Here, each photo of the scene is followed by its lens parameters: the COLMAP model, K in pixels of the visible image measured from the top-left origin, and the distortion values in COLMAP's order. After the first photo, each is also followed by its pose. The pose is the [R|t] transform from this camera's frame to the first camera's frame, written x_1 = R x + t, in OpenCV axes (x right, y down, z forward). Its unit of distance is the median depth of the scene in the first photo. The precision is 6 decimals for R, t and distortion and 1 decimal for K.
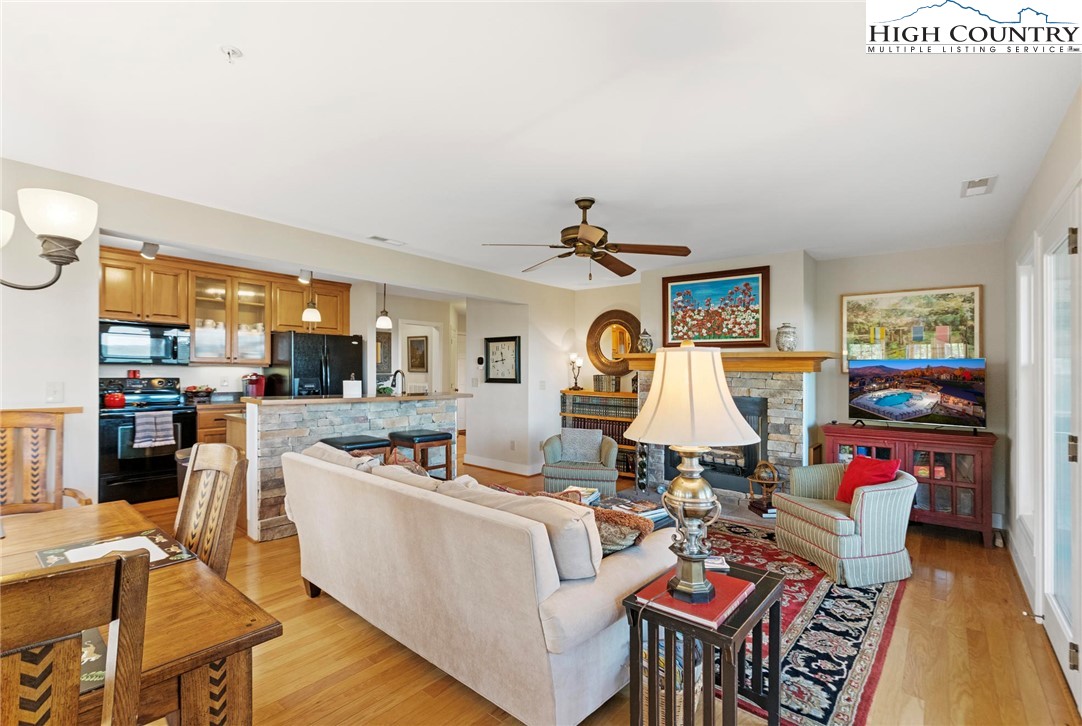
lens RADIAL K [[488.1, 0, 552.1], [0, 488.1, 376.4], [0, 0, 1]] dist [-0.014714, 0.006431]
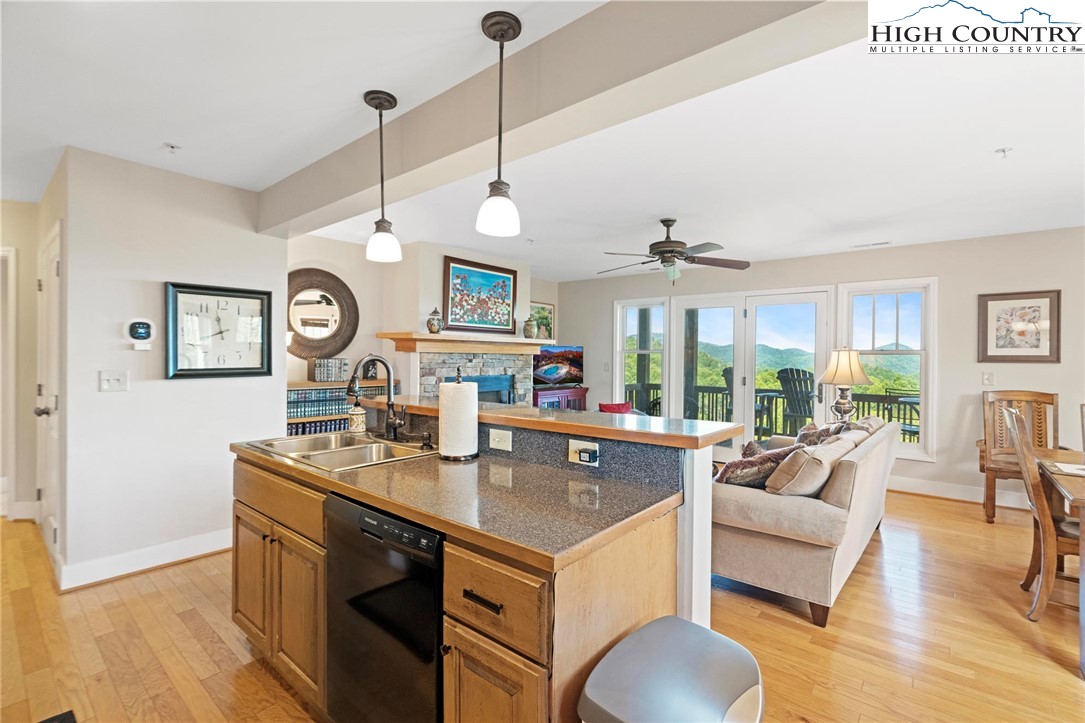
lens RADIAL K [[489.4, 0, 539.1], [0, 489.4, 359.7], [0, 0, 1]] dist [-0.014714, 0.006431]
pose [[0.029052, -0.020745, 0.999363, -0.855748], [0.001676, 0.999784, 0.020705, -0.021521], [-0.999577, 0.001073, 0.029080, 0.926352]]
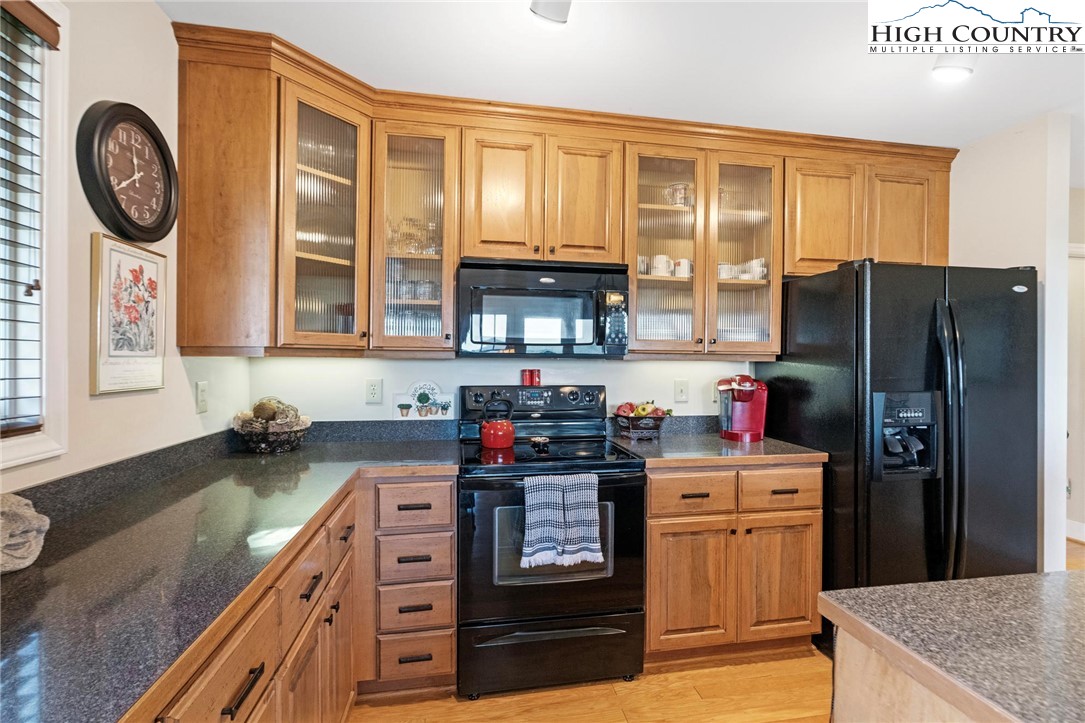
lens RADIAL K [[489.4, 0, 552.7], [0, 489.4, 365.8], [0, 0, 1]] dist [-0.014714, 0.006431]
pose [[0.754664, -0.000845, -0.656111, -0.567842], [-0.004983, 0.999963, -0.007020, -0.014471], [0.656092, 0.008567, 0.754632, 0.697173]]
